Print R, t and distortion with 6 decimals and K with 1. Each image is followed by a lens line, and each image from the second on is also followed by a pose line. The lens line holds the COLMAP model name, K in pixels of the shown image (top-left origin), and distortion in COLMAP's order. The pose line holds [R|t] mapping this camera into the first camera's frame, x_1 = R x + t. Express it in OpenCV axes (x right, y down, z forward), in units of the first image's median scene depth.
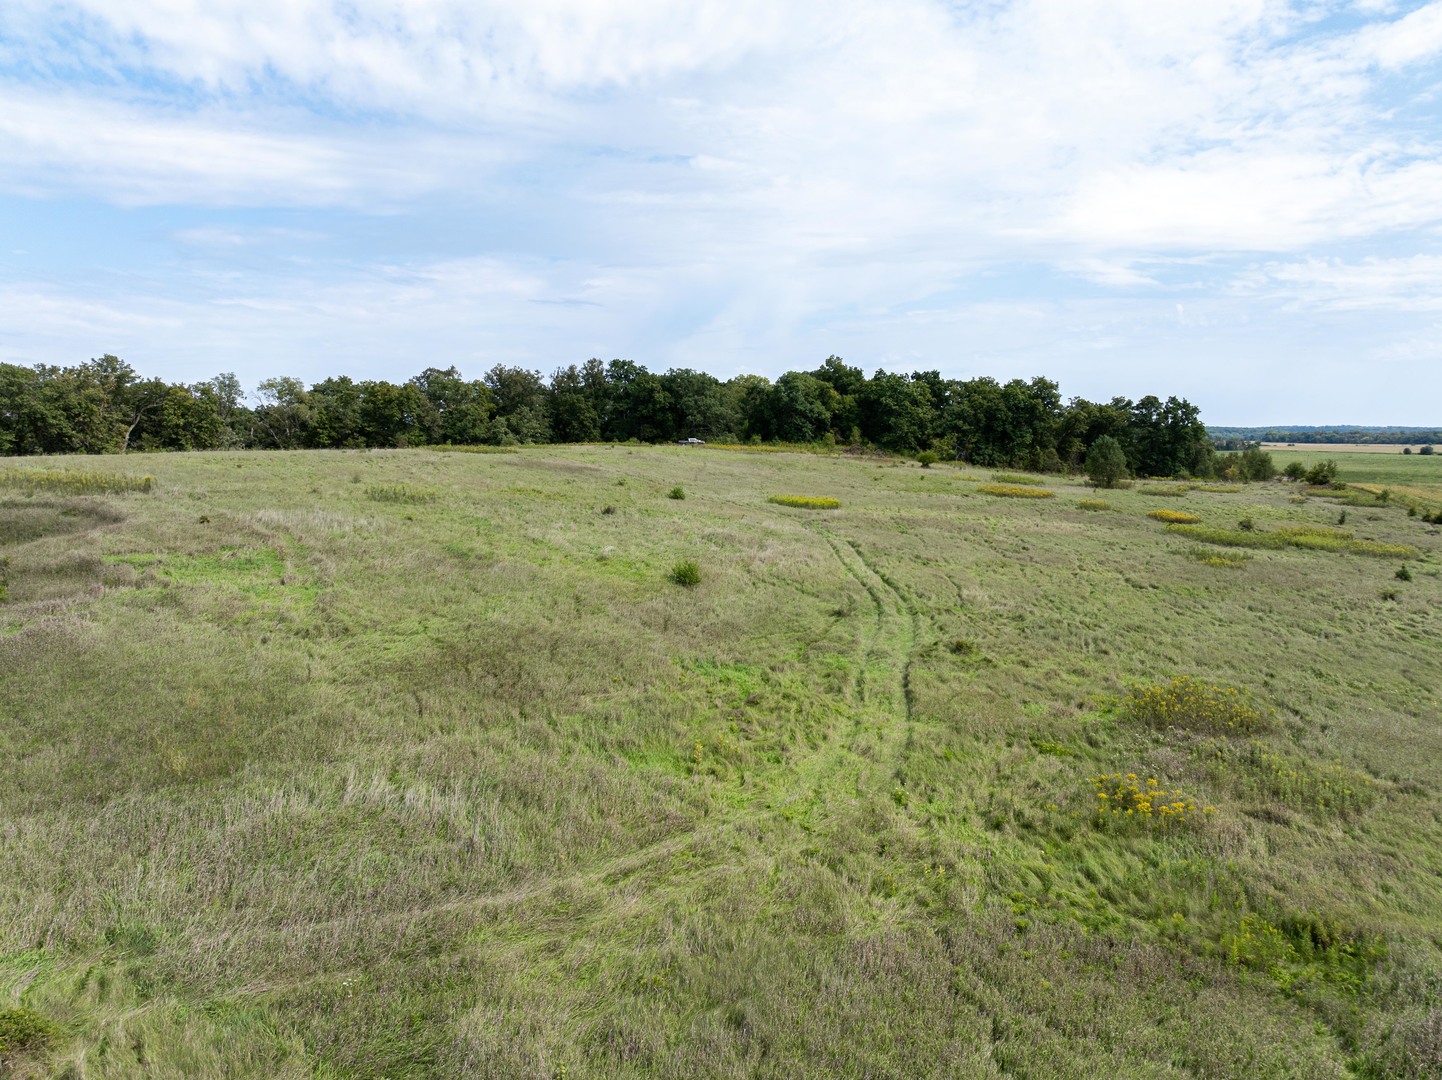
lens RADIAL K [[1011.7, 0, 725.7], [0, 1011.7, 568.9], [0, 0, 1]] dist [-0.052690, 0.022690]
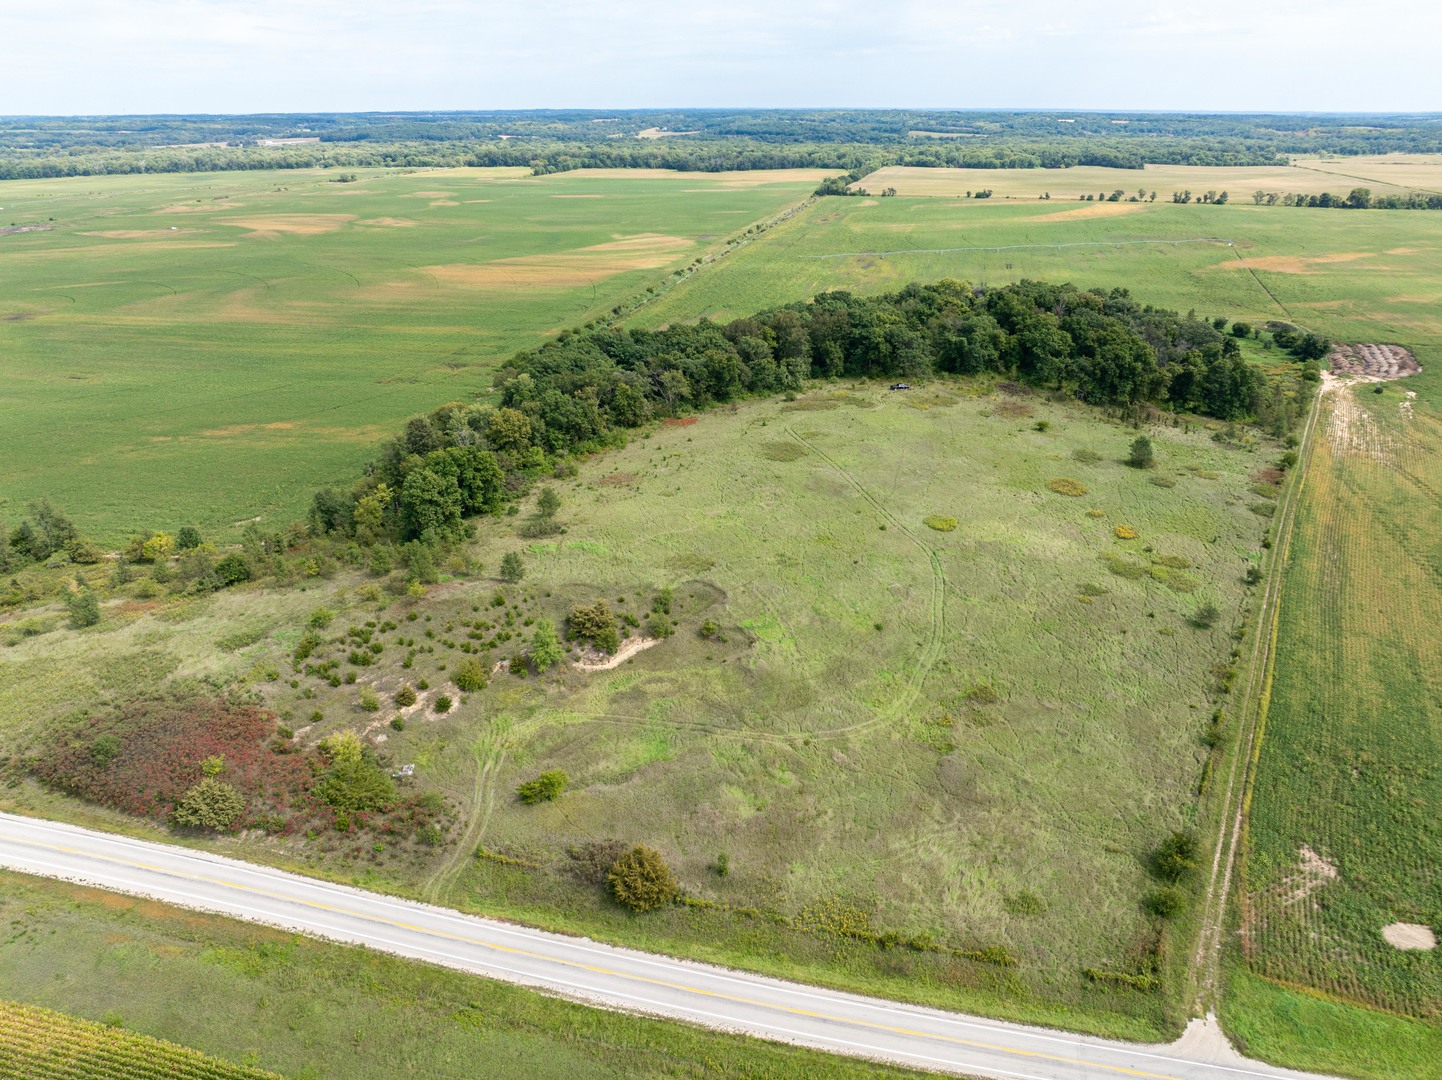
lens RADIAL K [[1011.7, 0, 729.4], [0, 1011.7, 537.5], [0, 0, 1]] dist [-0.052690, 0.022690]
pose [[0.978052, 0.086021, -0.189773, 0.020944], [-0.031021, 0.960765, 0.275622, -0.289449], [0.206037, -0.263686, 0.942347, -0.554697]]
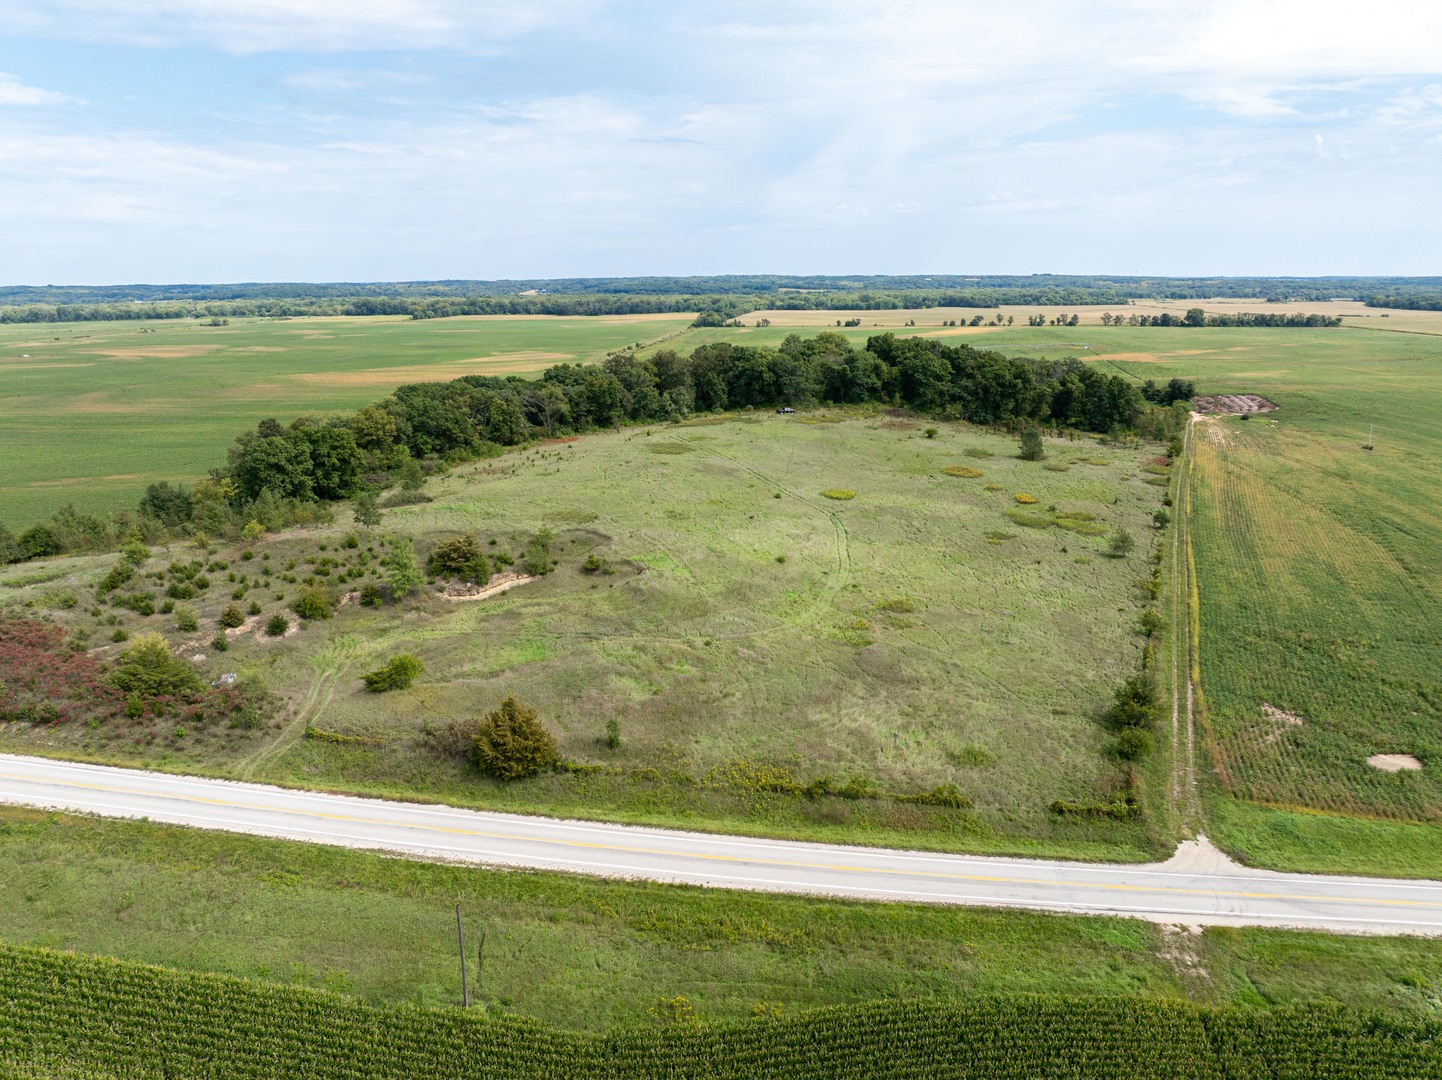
lens RADIAL K [[1011.7, 0, 728.1], [0, 1011.7, 542.8], [0, 0, 1]] dist [-0.052690, 0.022690]
pose [[0.995605, 0.022560, -0.090891, 0.019798], [-0.010961, 0.991951, 0.126145, -0.104551], [0.093005, -0.124595, 0.987839, -0.518681]]
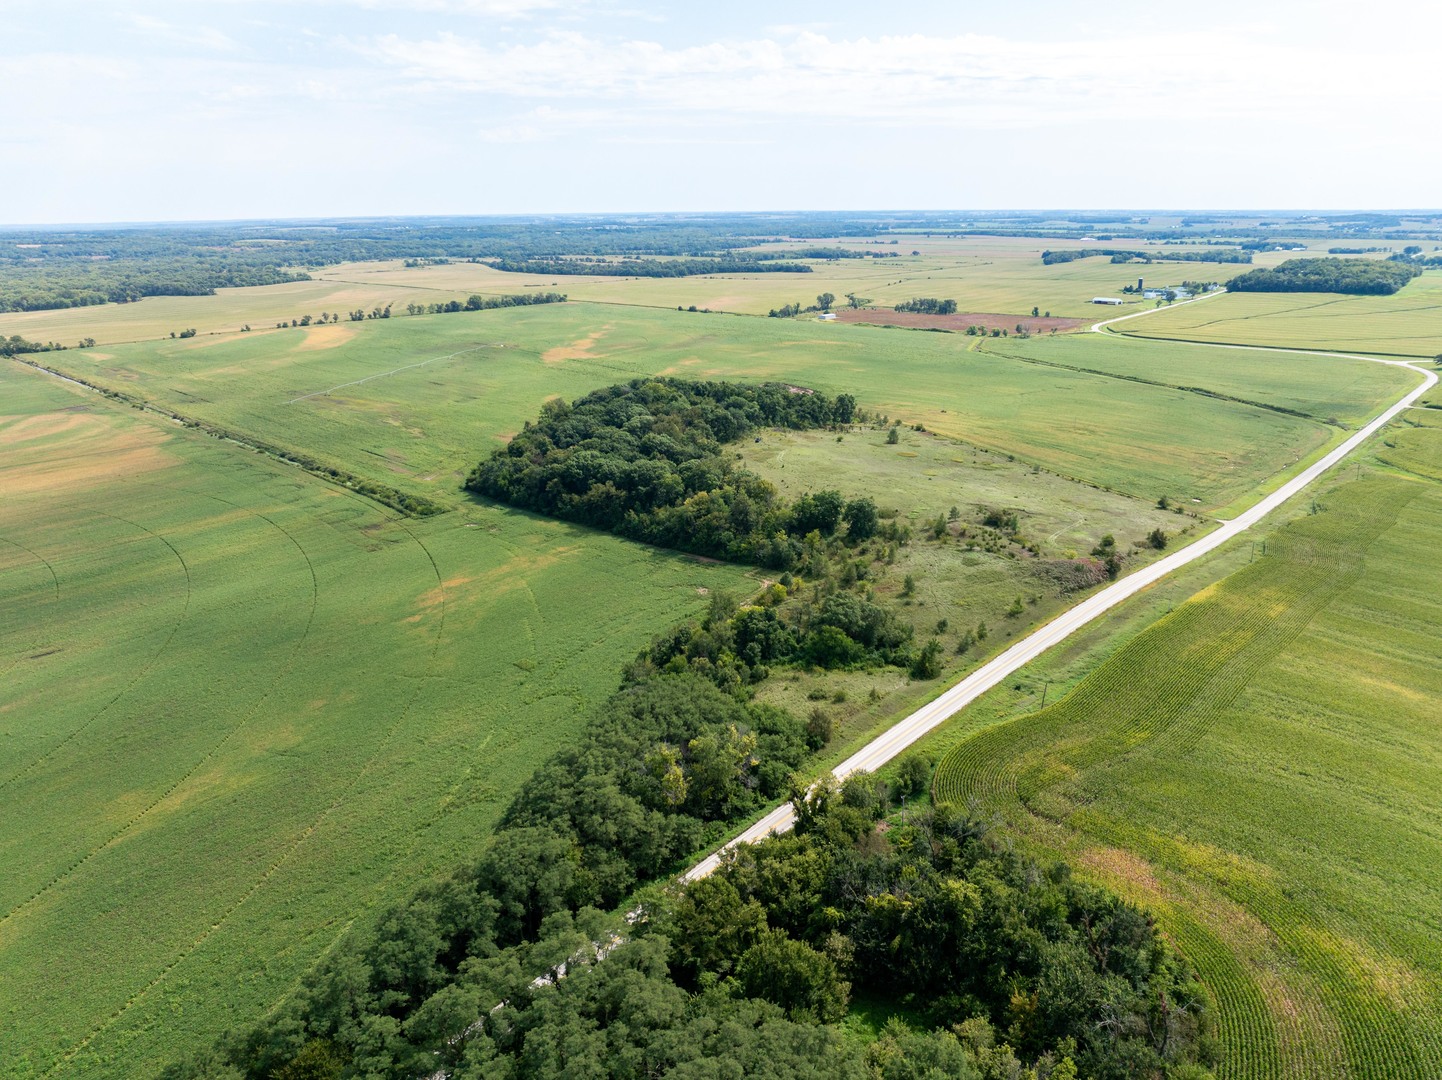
lens RADIAL K [[1011.7, 0, 716.0], [0, 1011.7, 539.6], [0, 0, 1]] dist [-0.052690, 0.022690]
pose [[0.684000, -0.228794, 0.692674, -1.865048], [0.101075, 0.970108, 0.220622, -0.427529], [-0.722445, -0.080893, 0.686680, -0.745157]]
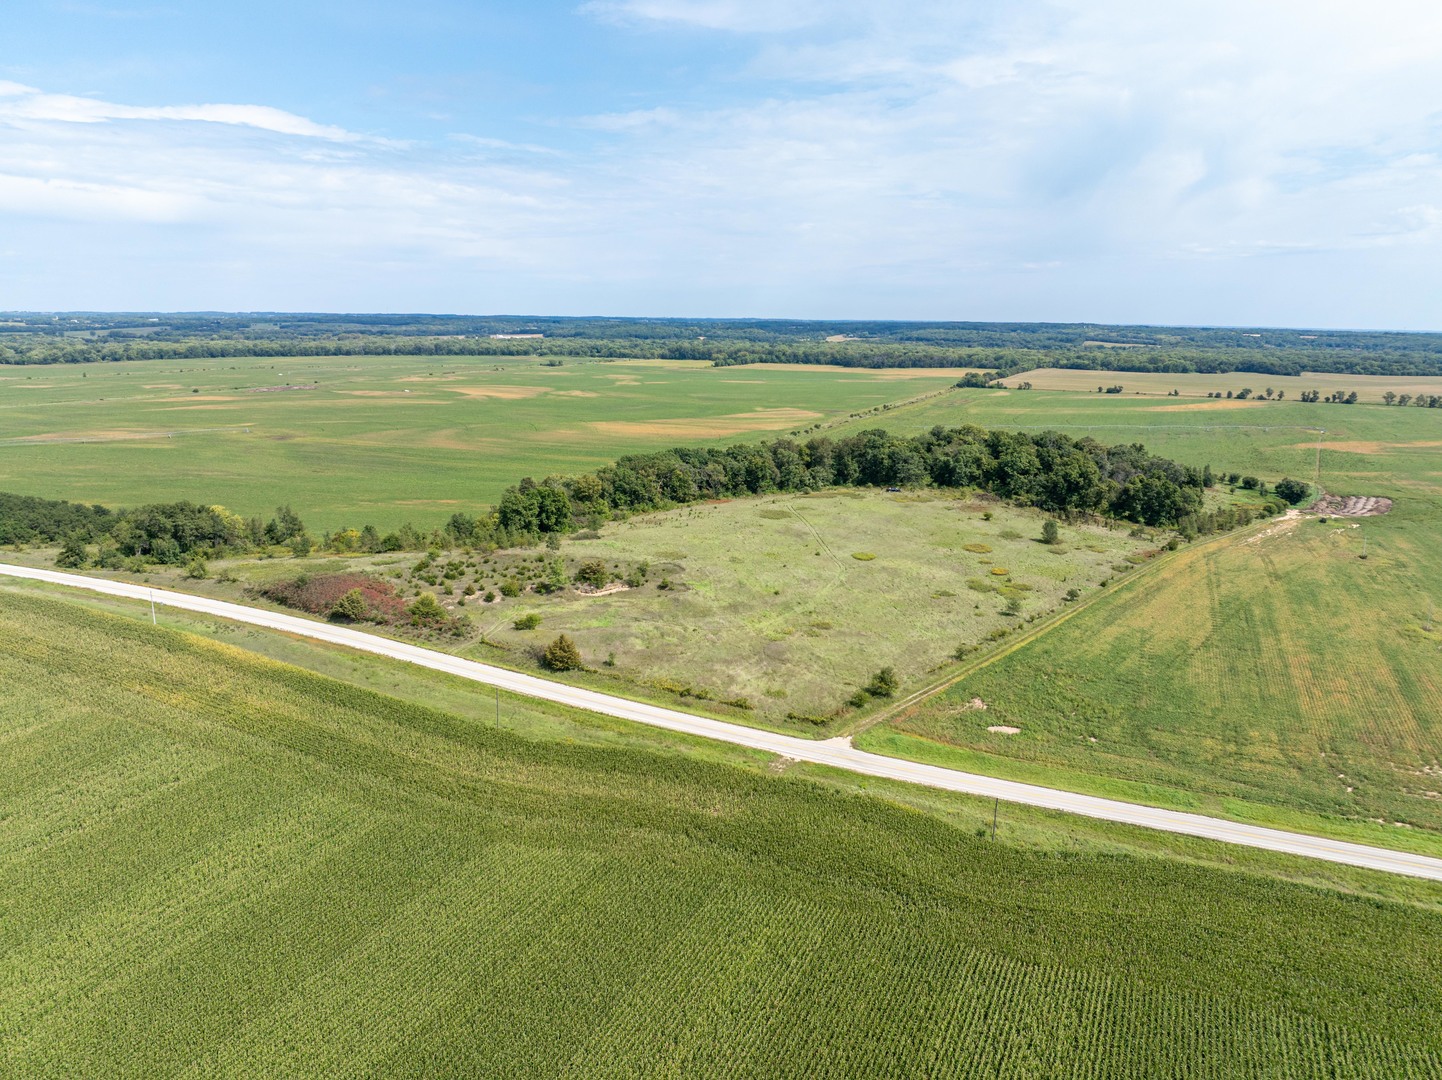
lens RADIAL K [[1011.7, 0, 725.4], [0, 1011.7, 546.1], [0, 0, 1]] dist [-0.052690, 0.022690]
pose [[0.918741, 0.104507, -0.380780, 0.399402], [-0.069345, 0.992056, 0.104959, -0.180821], [0.388724, -0.070025, 0.918689, -0.939099]]
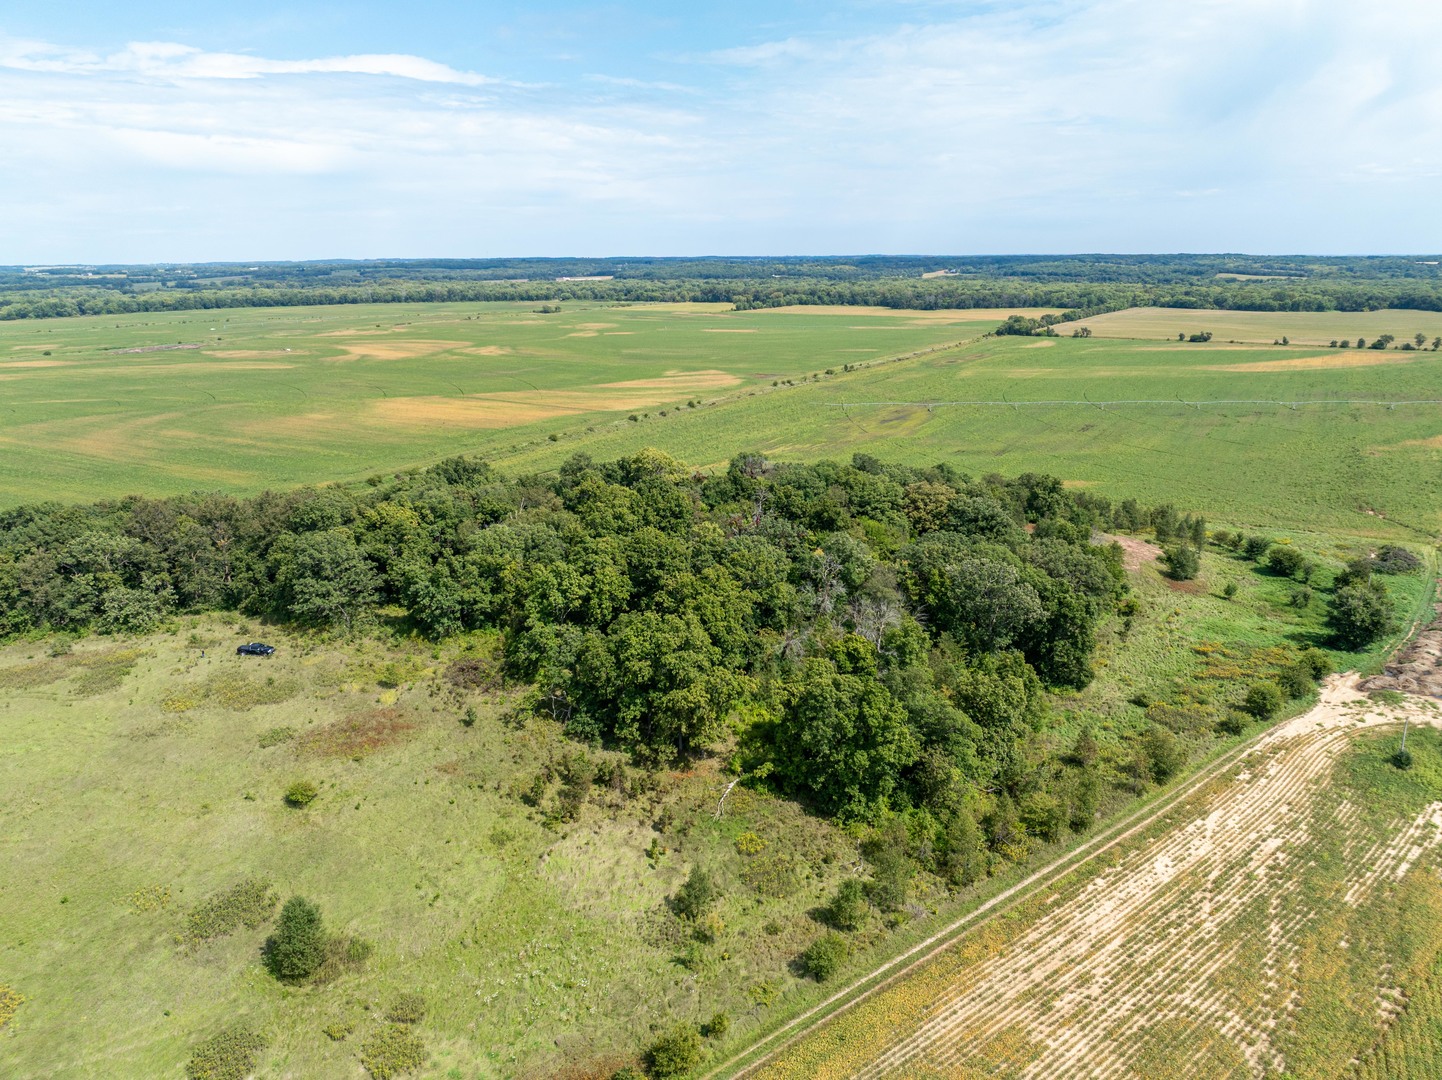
lens RADIAL K [[1011.7, 0, 724.8], [0, 1011.7, 543.6], [0, 0, 1]] dist [-0.052690, 0.022690]
pose [[0.860581, 0.138679, -0.490070, 0.626943], [-0.062952, 0.983801, 0.167848, -0.335868], [0.505408, -0.113596, 0.855370, 0.426391]]
